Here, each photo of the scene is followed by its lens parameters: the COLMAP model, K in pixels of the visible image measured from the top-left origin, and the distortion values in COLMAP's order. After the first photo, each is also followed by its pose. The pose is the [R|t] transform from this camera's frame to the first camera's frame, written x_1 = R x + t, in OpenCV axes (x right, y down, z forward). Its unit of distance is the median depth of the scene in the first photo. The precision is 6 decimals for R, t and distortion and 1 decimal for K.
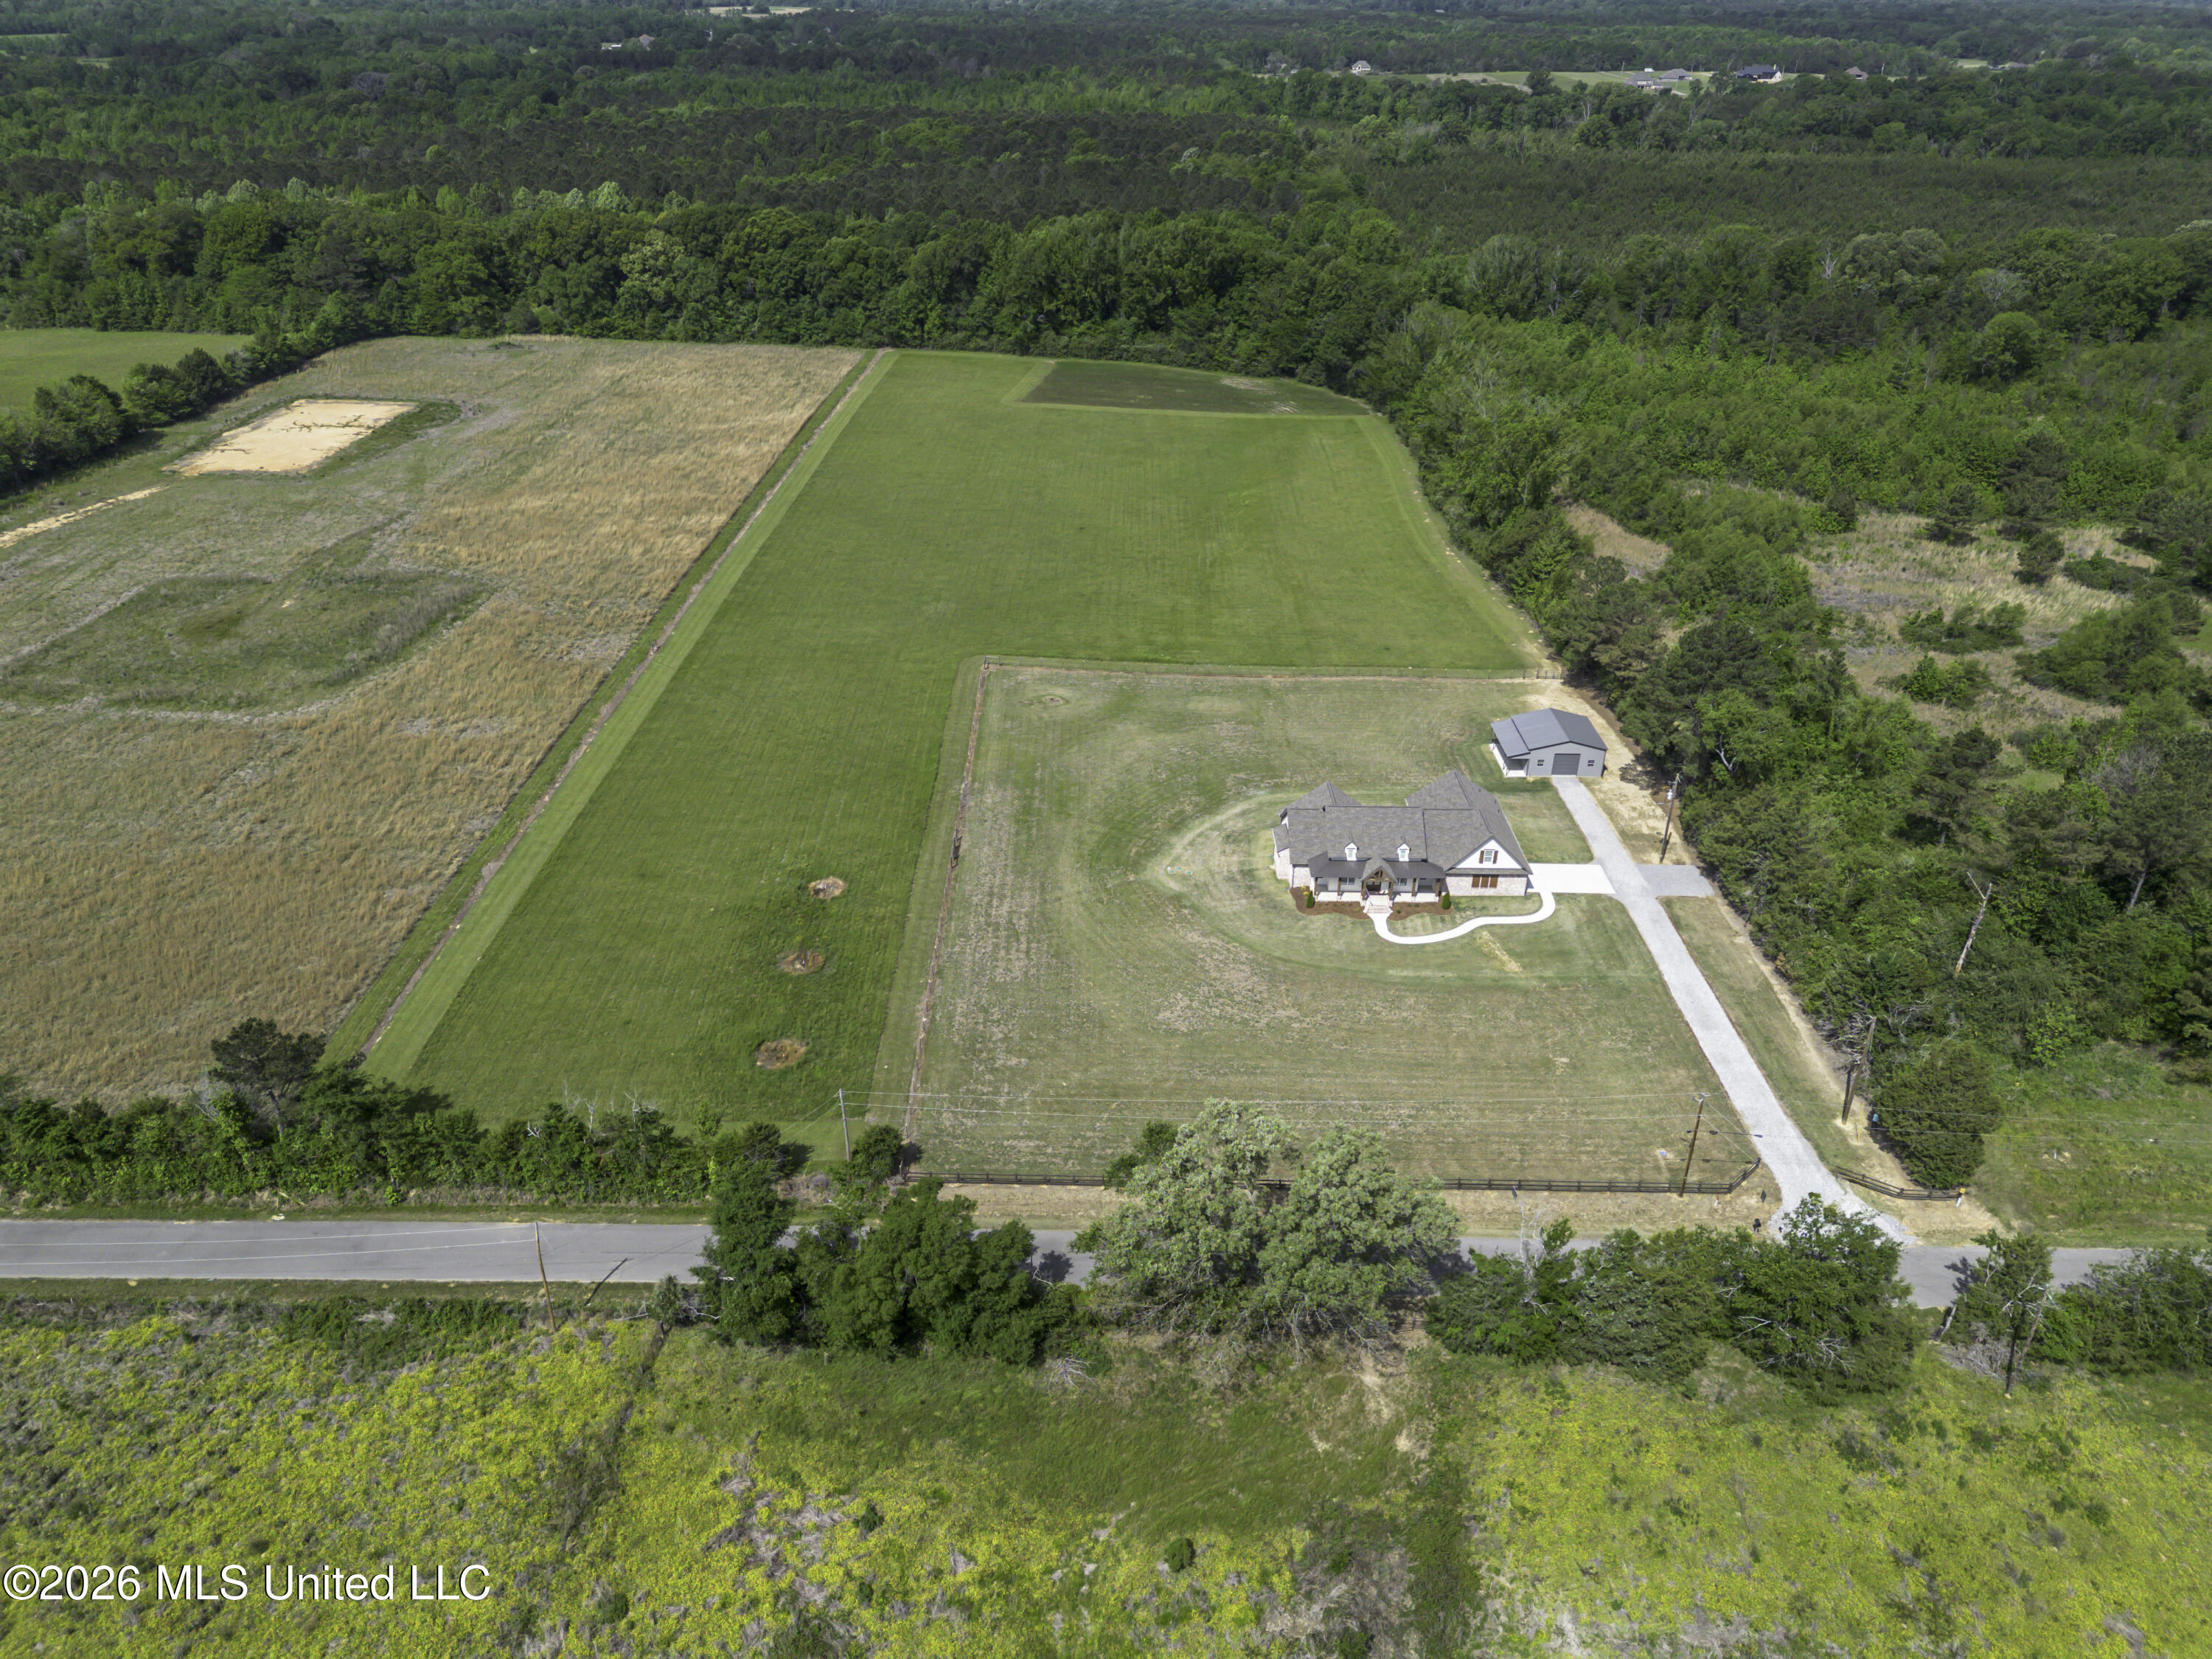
lens RADIAL K [[1574.9, 0, 1107.3], [0, 1574.9, 803.0], [0, 0, 1]] dist [0.068076, -0.053639]
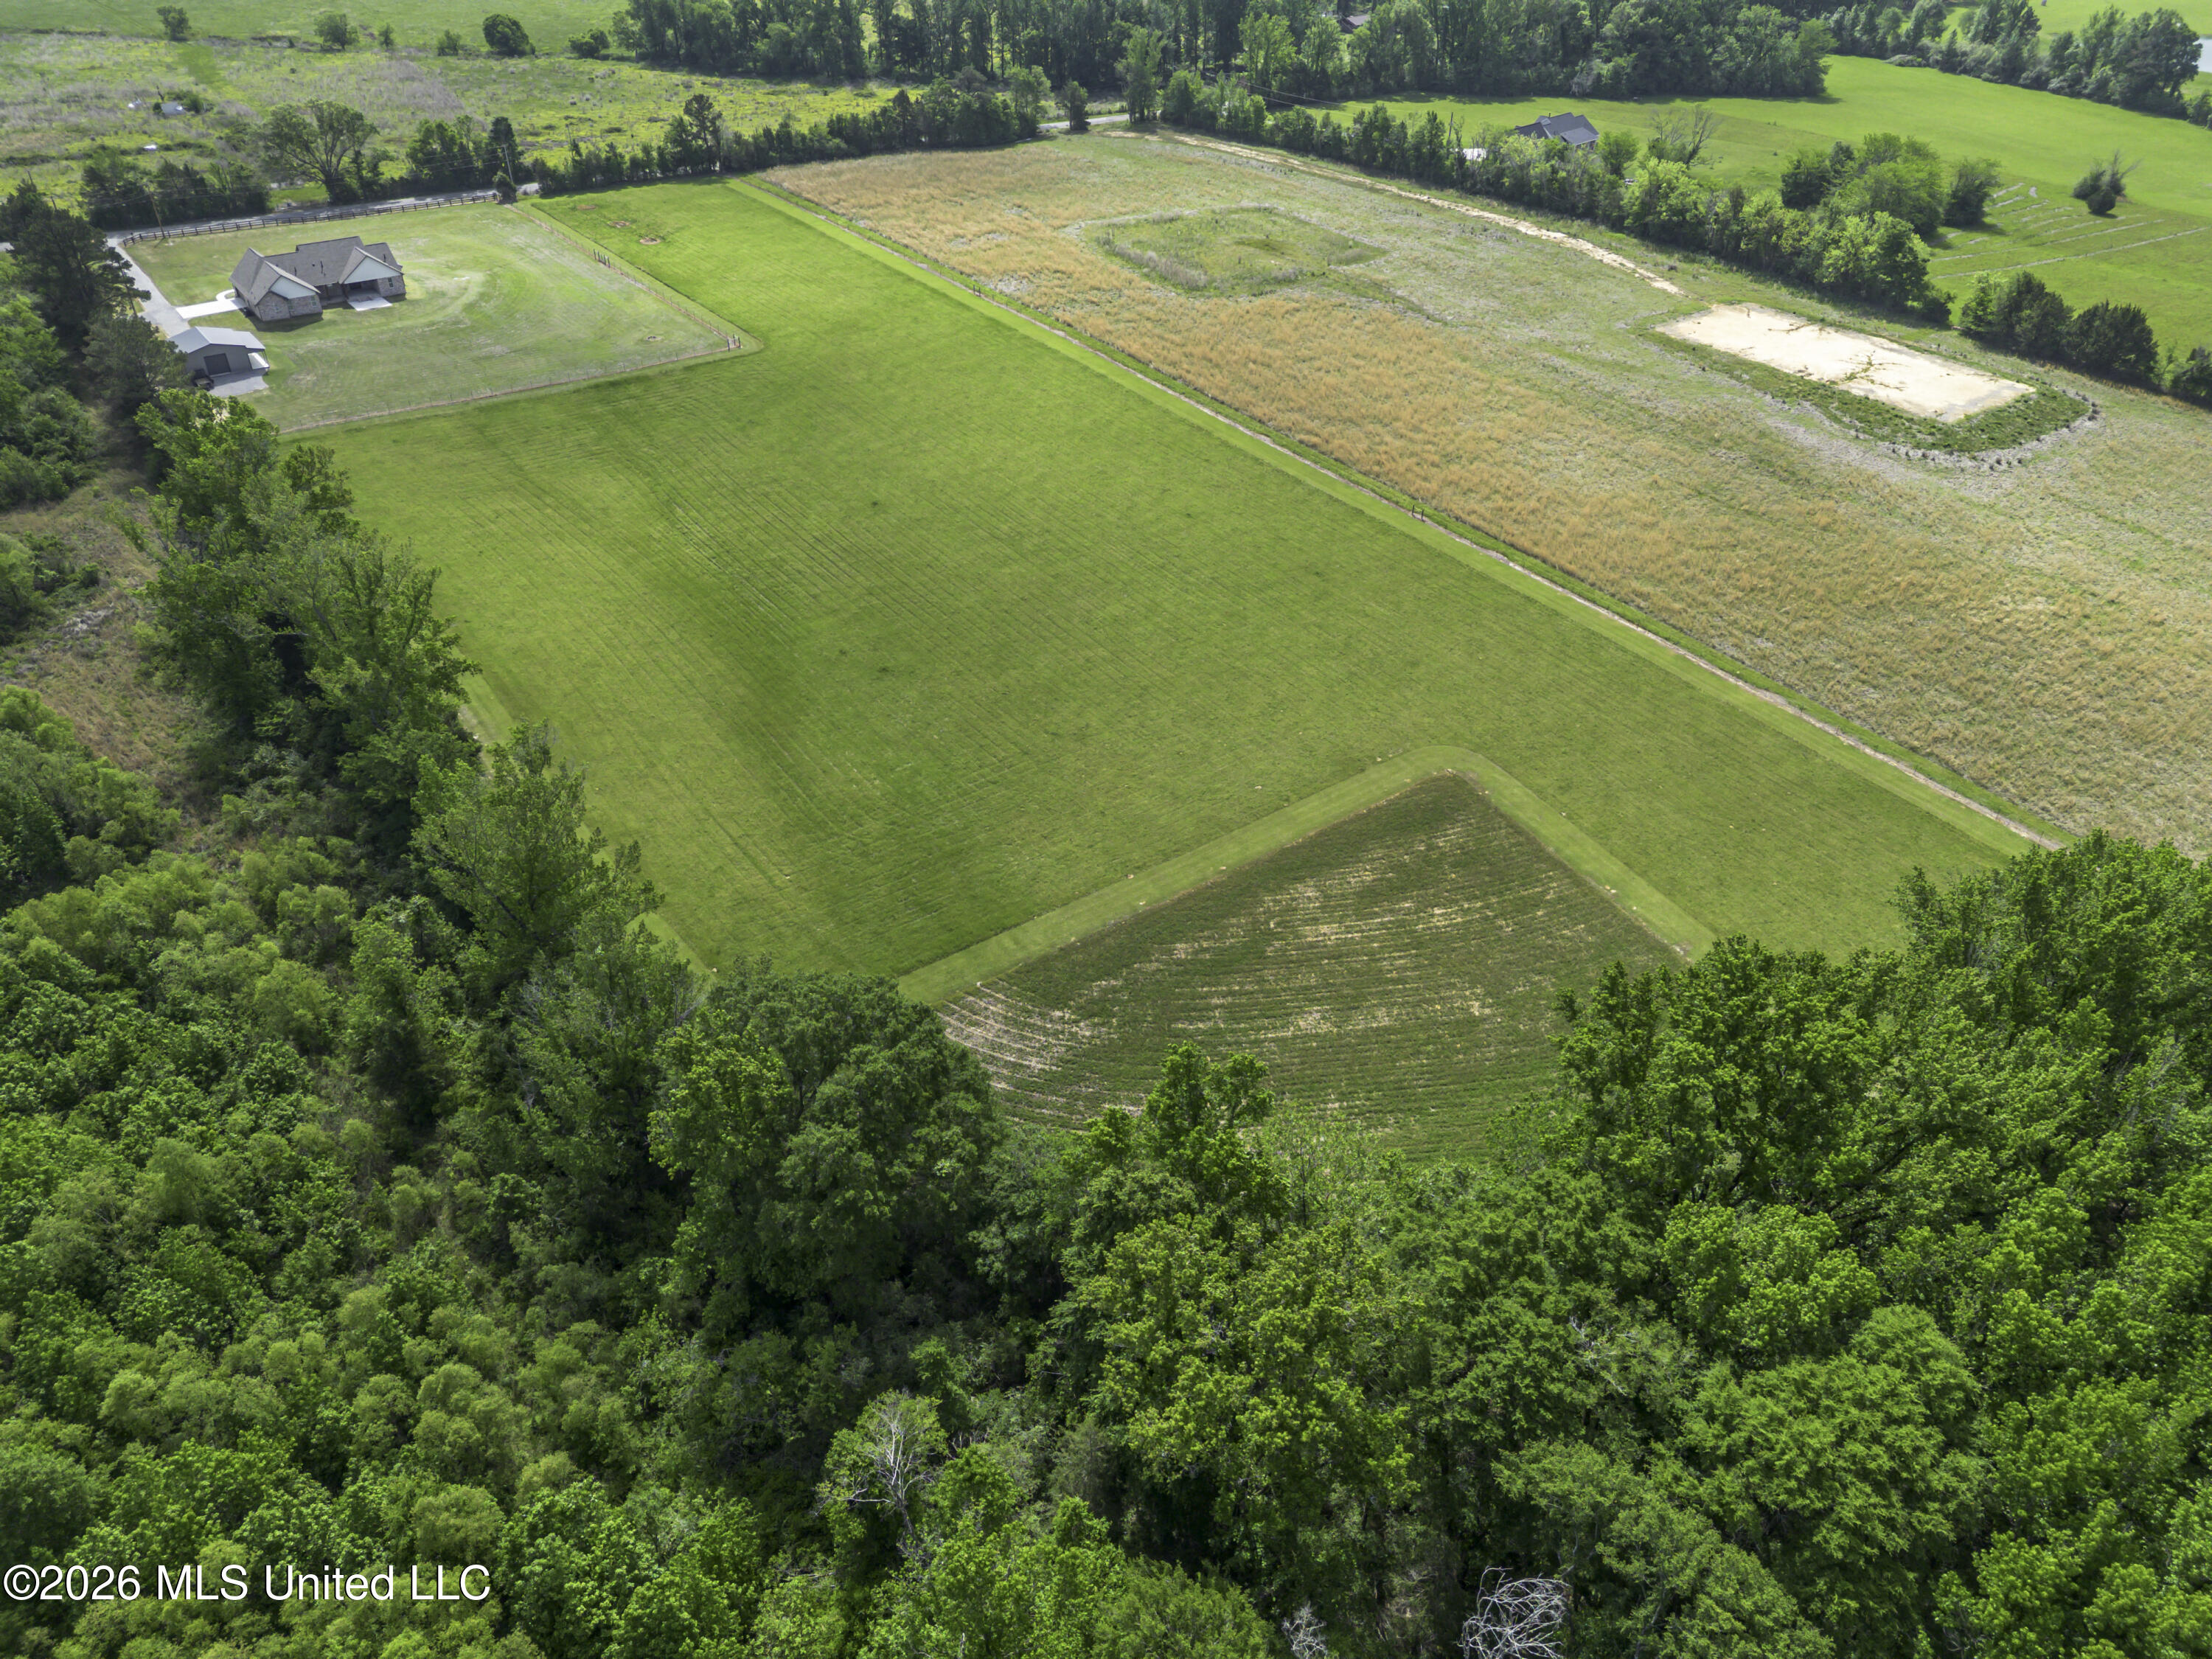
lens RADIAL K [[1574.9, 0, 1103.3], [0, 1574.9, 826.9], [0, 0, 1]] dist [0.068076, -0.053639]
pose [[-0.796247, 0.329980, -0.507055, 0.438818], [-0.306223, 0.503004, 0.808217, -0.978260], [0.521746, 0.798812, -0.299468, 1.842616]]
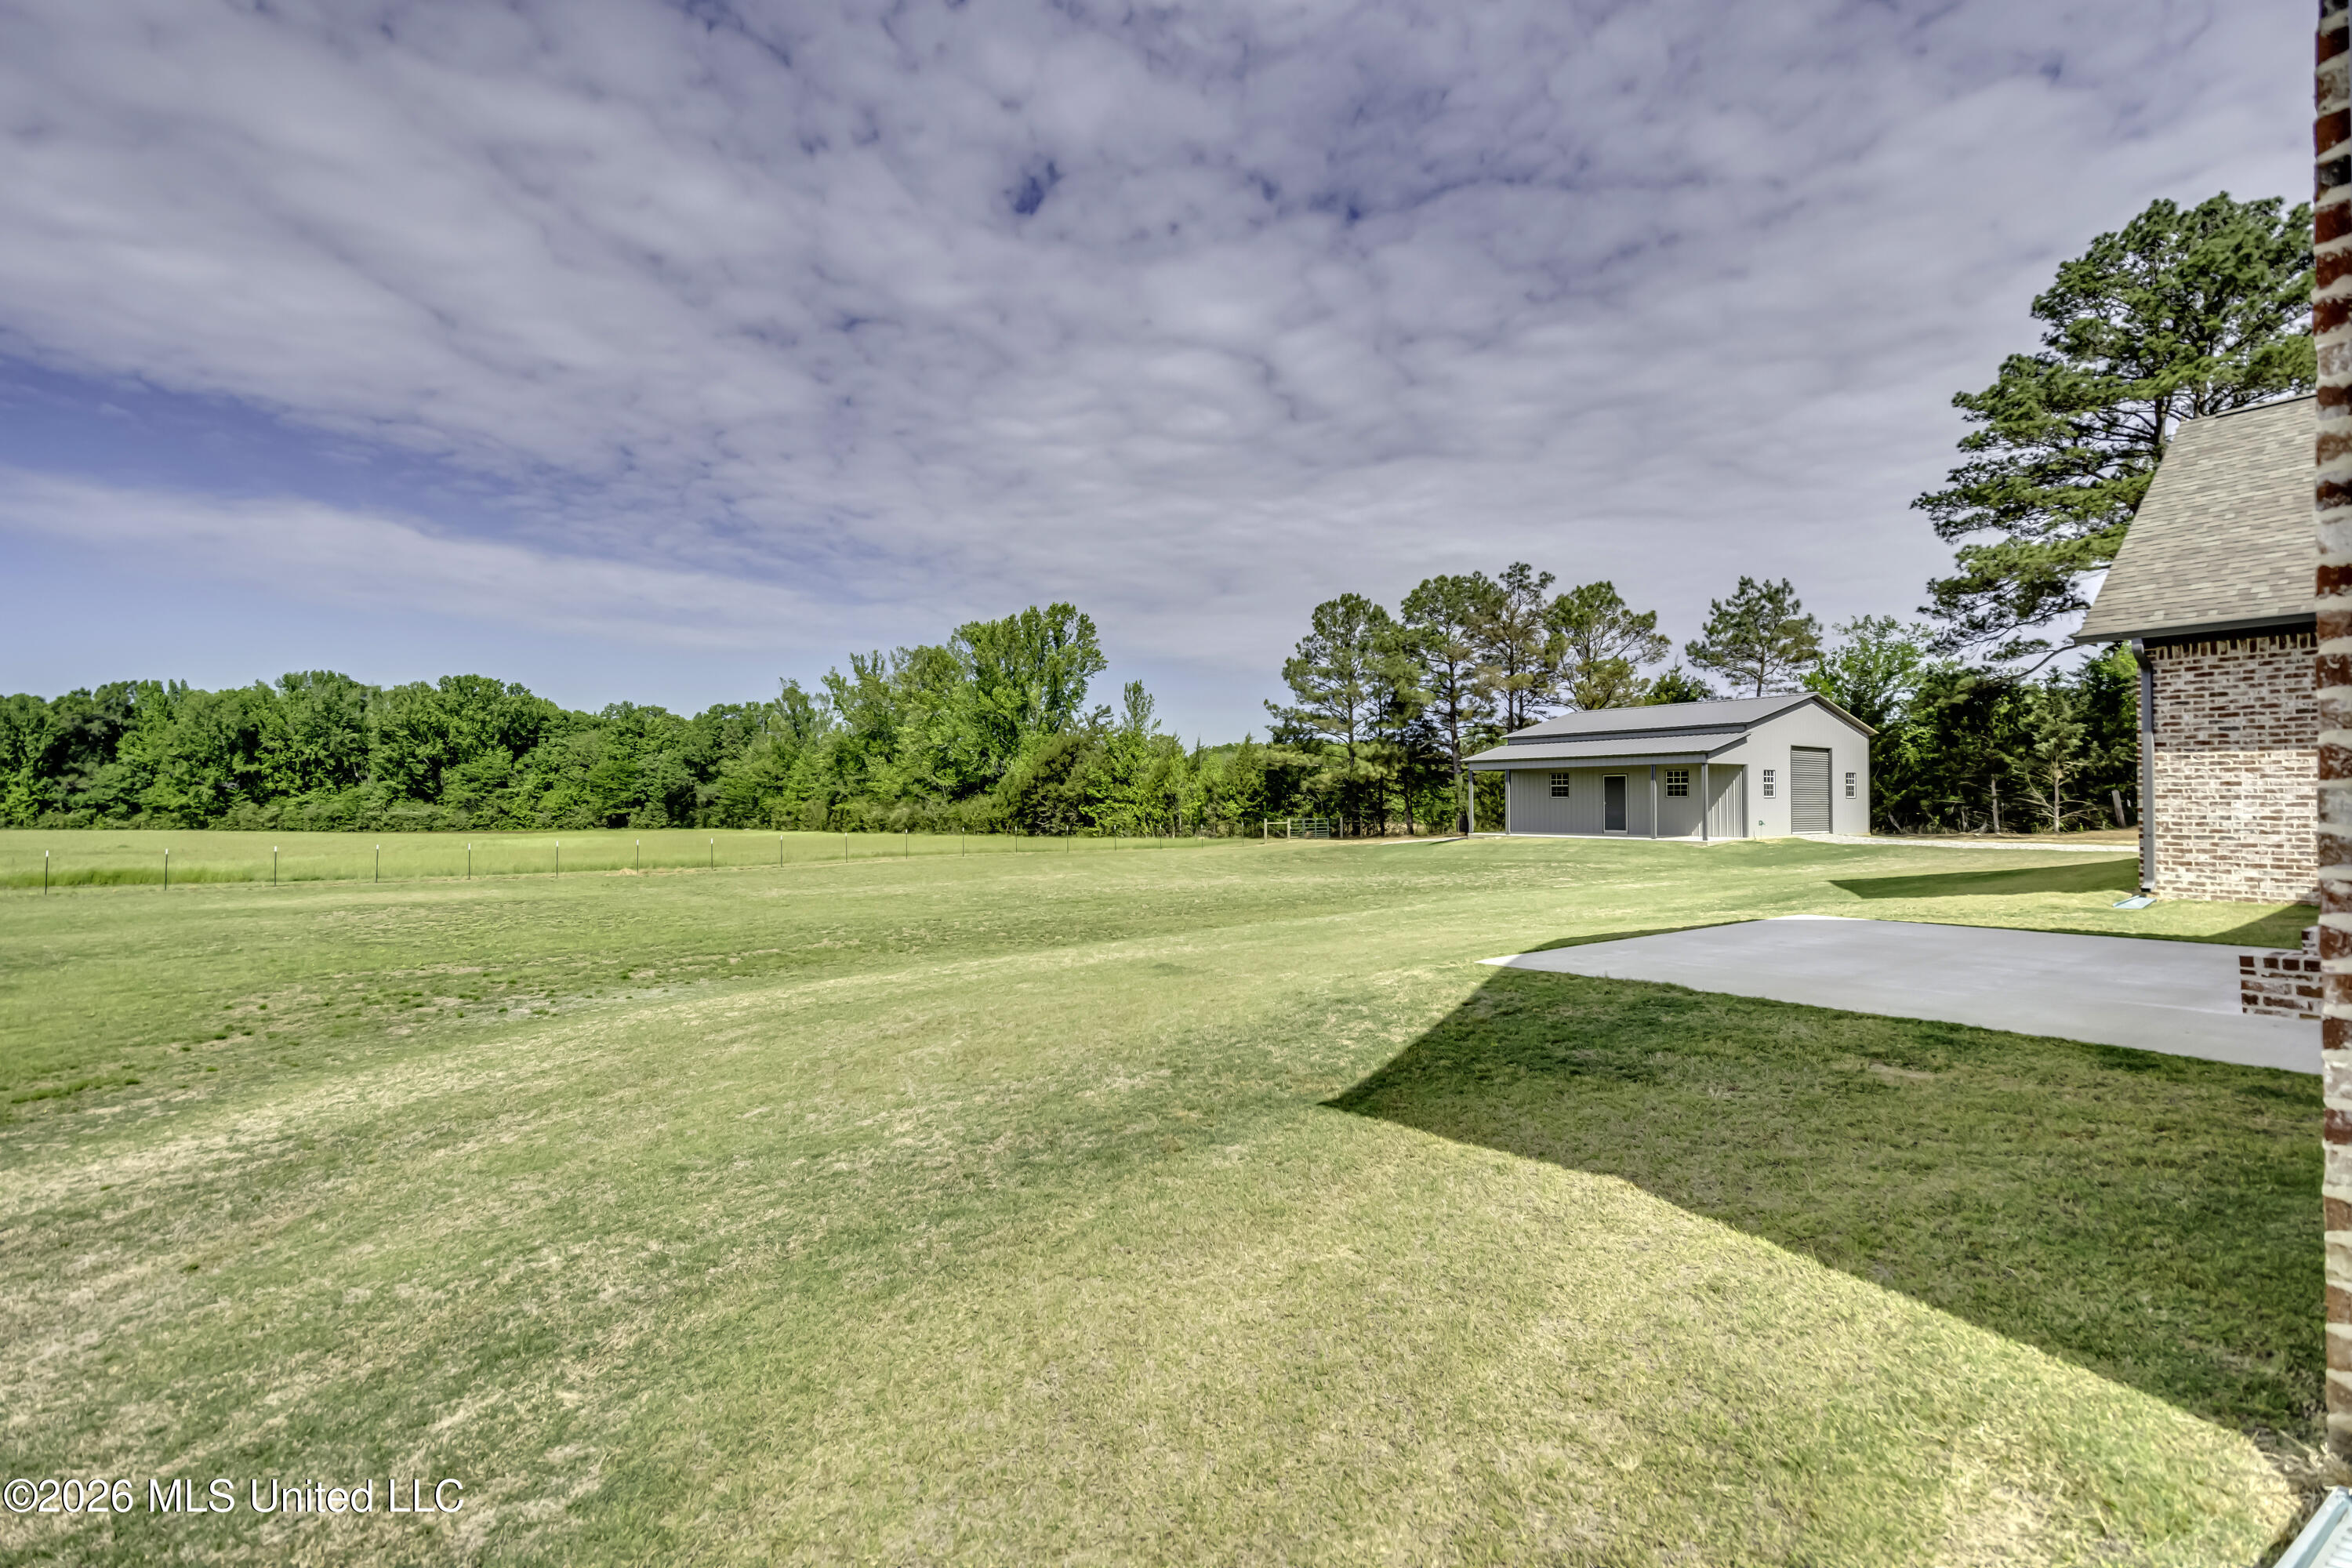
lens RADIAL K [[1051.8, 0, 1169.6], [0, 1051.8, 794.5], [0, 0, 1]] dist [0.020584, -0.004372]
pose [[0.826083, -0.009112, 0.563474, 0.074702], [0.275117, 0.879145, -0.389120, 0.018576], [-0.491830, 0.476467, 0.728754, 0.809351]]
